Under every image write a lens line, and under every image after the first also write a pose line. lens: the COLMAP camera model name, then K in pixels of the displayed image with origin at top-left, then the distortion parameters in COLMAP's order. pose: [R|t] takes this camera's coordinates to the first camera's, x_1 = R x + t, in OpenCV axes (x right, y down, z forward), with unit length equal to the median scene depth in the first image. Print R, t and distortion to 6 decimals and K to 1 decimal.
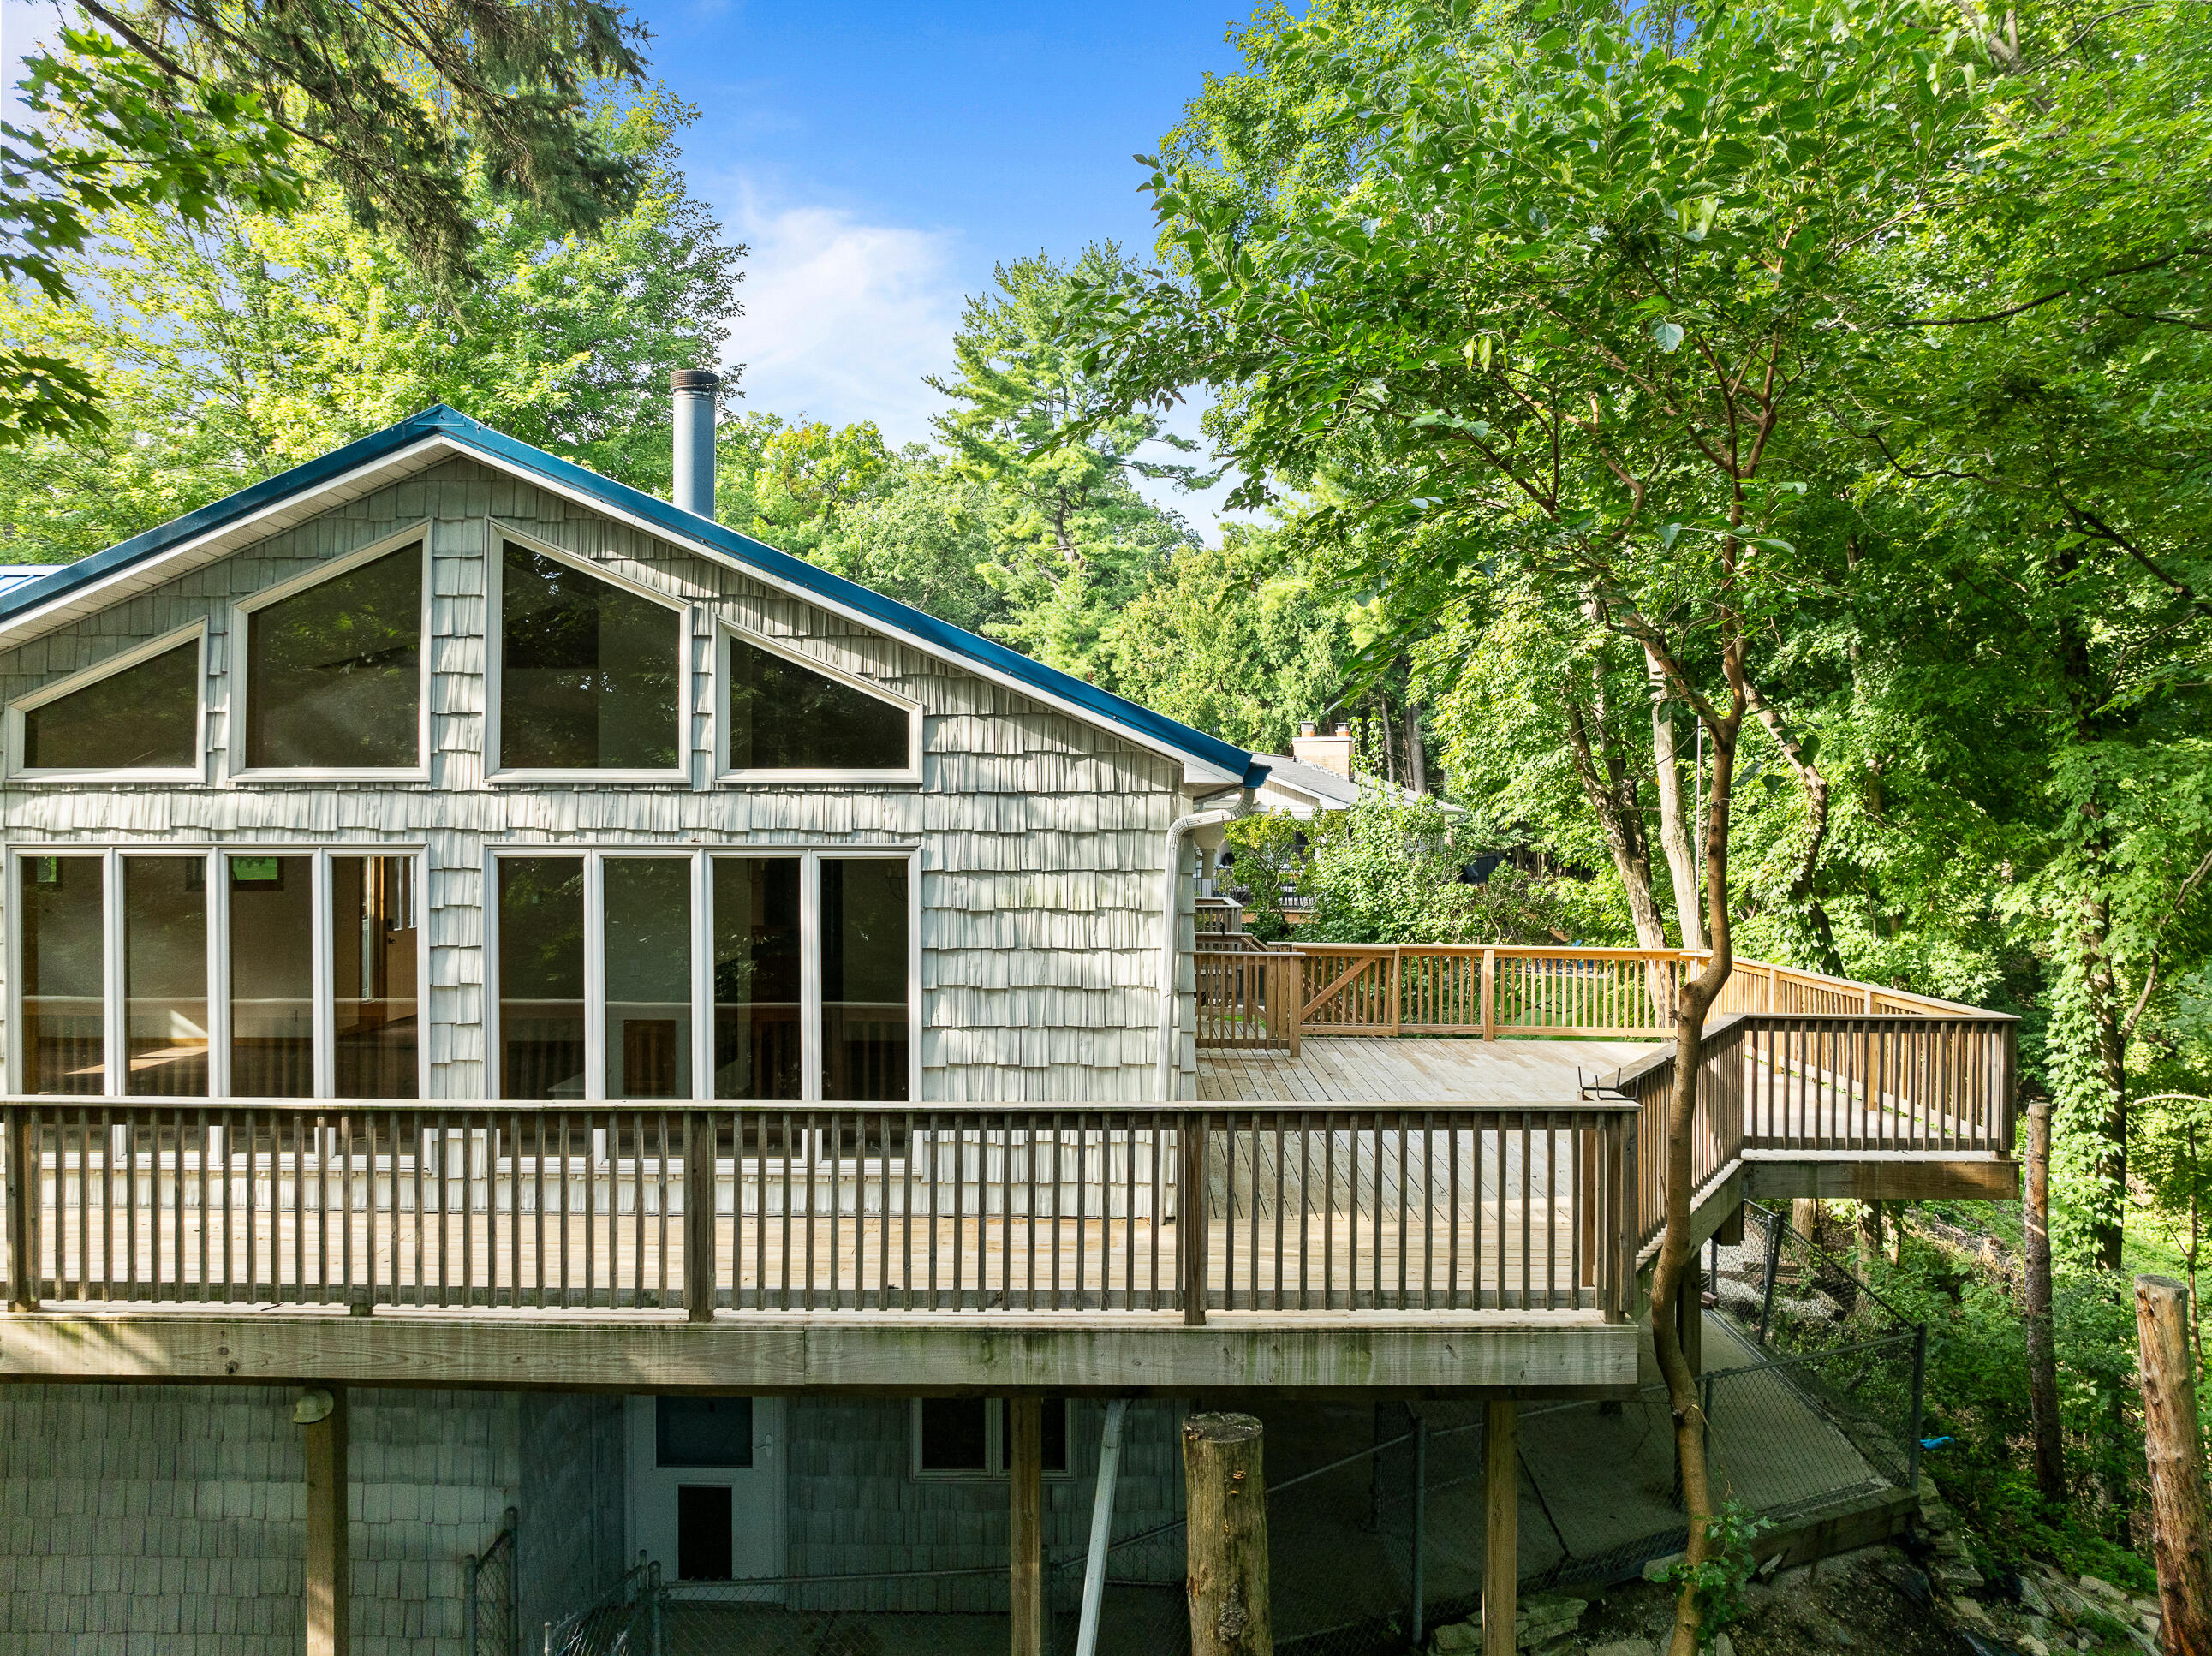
lens RADIAL K [[1572.8, 0, 1117.0], [0, 1572.8, 815.4], [0, 0, 1]] dist [-0.029472, -0.002096]
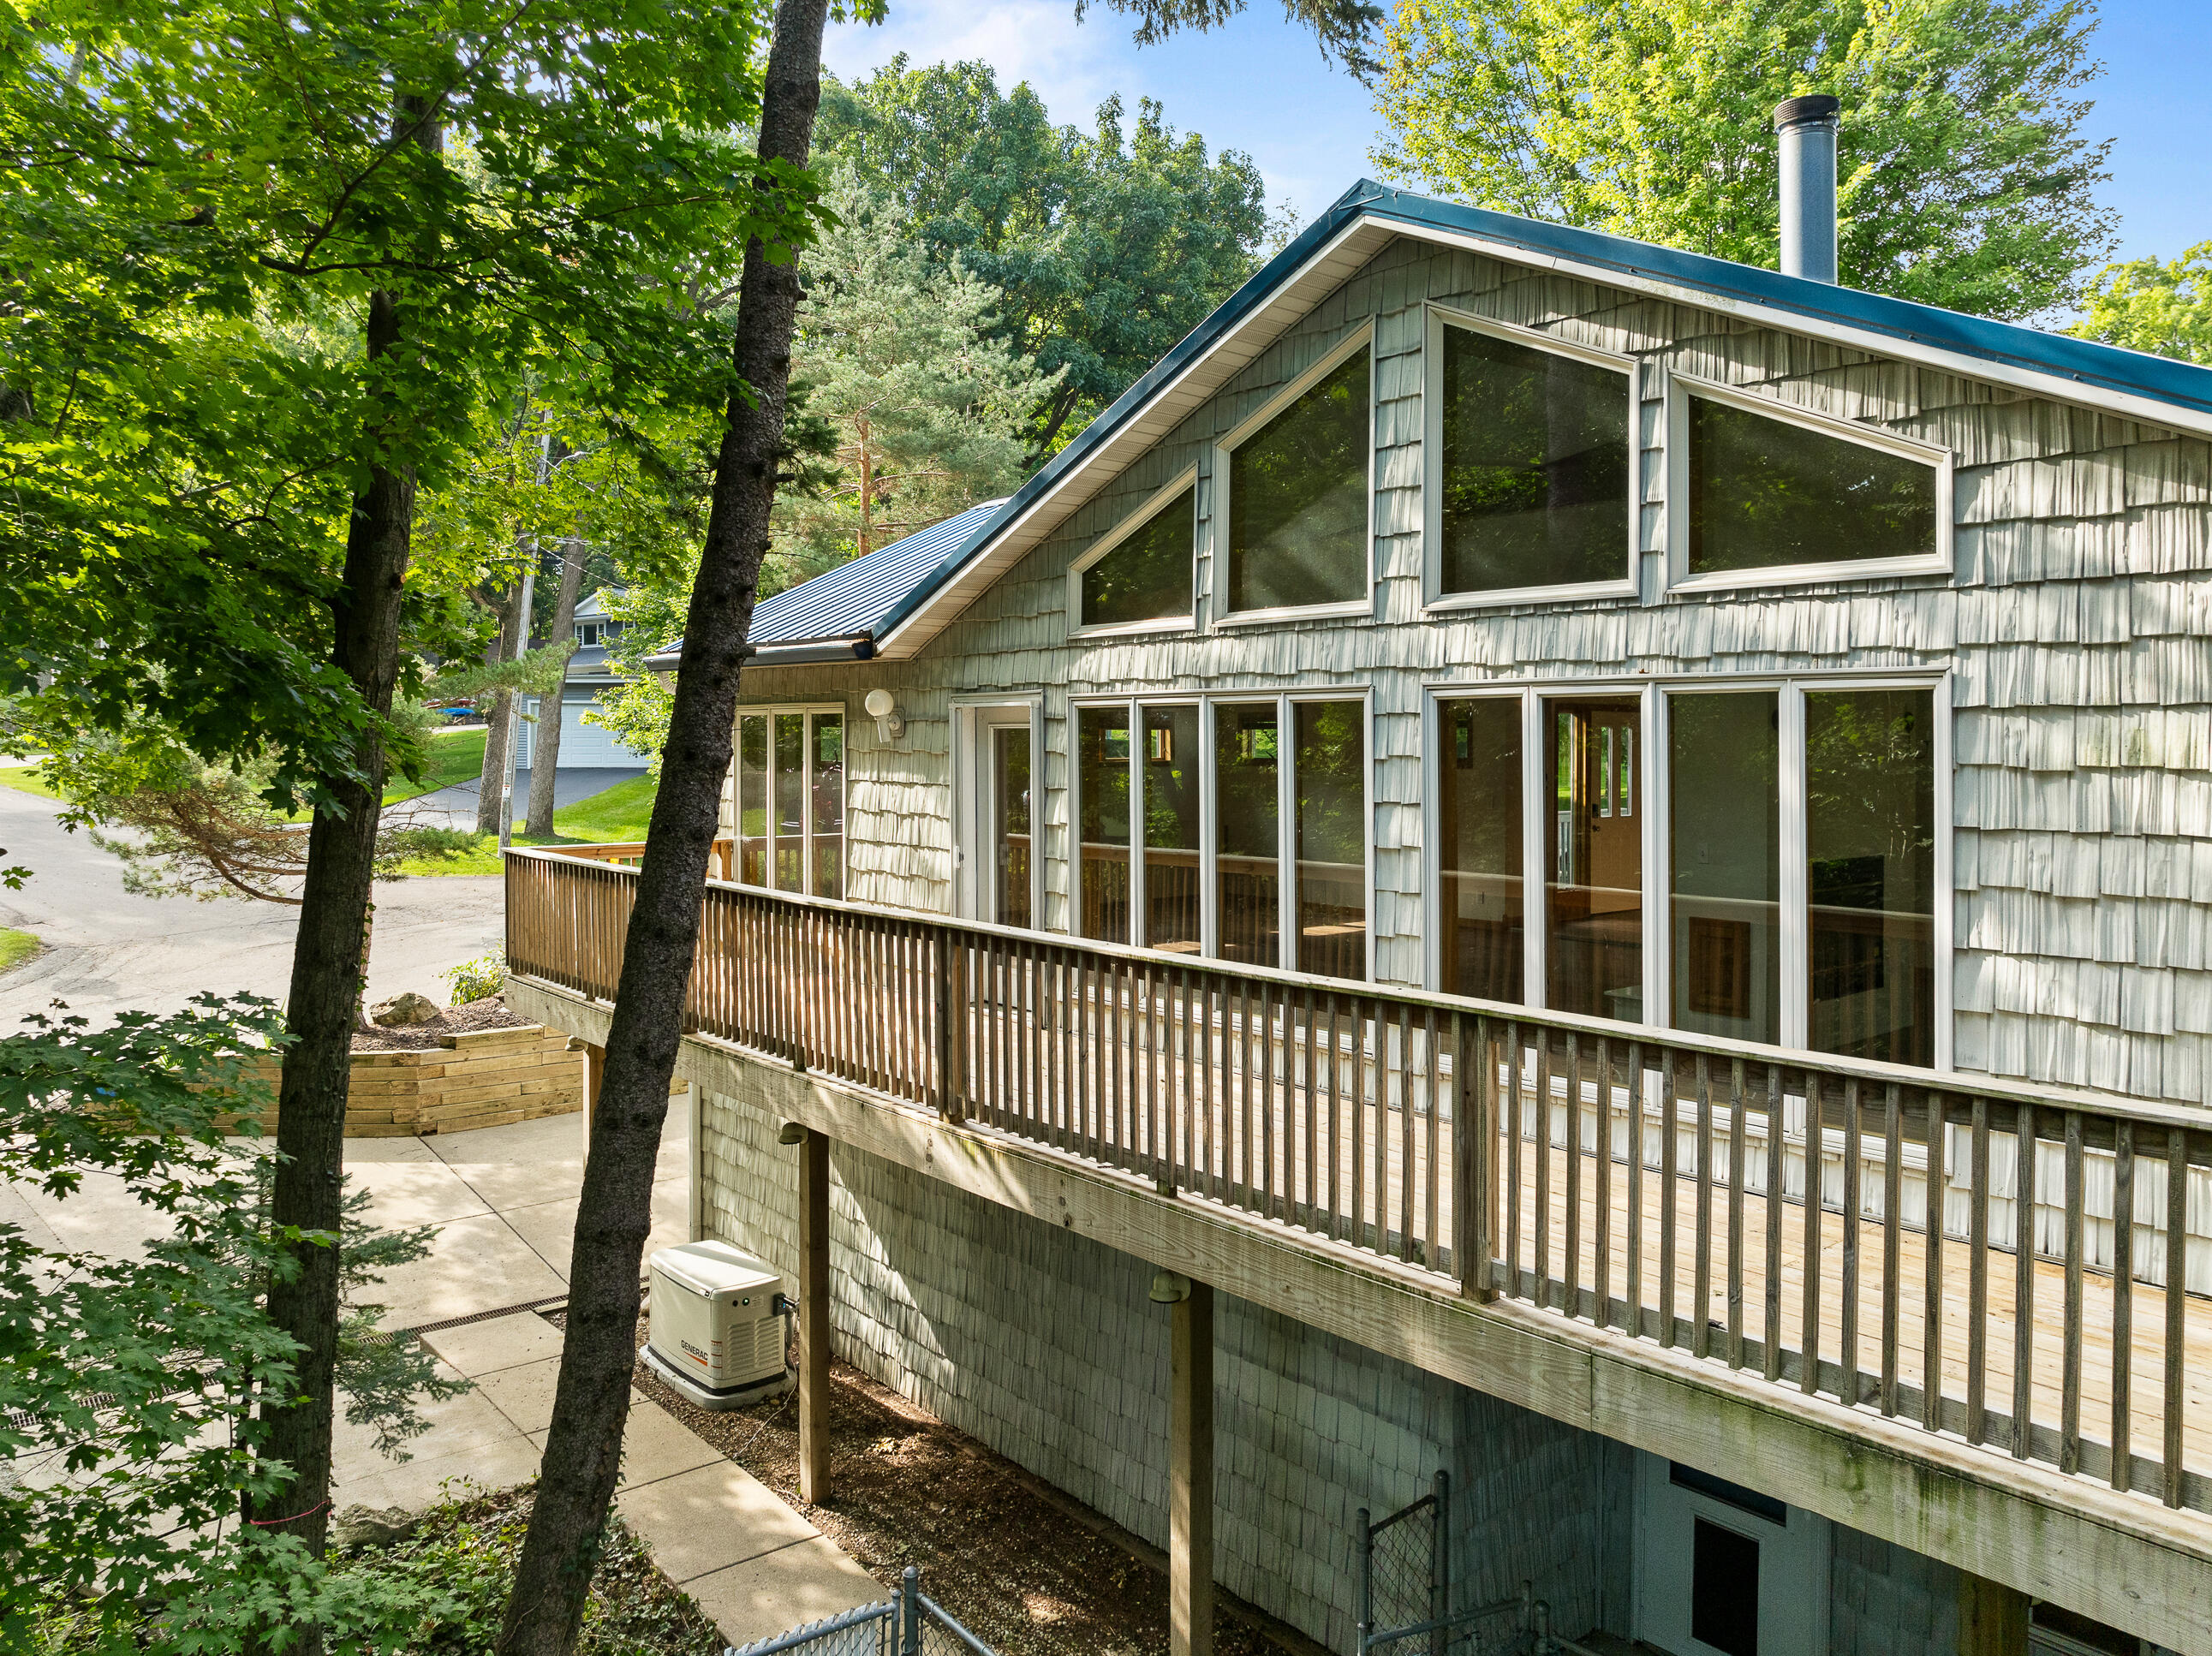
lens RADIAL K [[1601.8, 0, 1105.5], [0, 1601.8, 741.3], [0, 0, 1]] dist [-0.046924, 0.004964]
pose [[0.635903, 0.000660, -0.771769, 0.157555], [0.002179, 0.999994, 0.002651, 0.046657], [0.771766, -0.003367, 0.635898, 0.312366]]
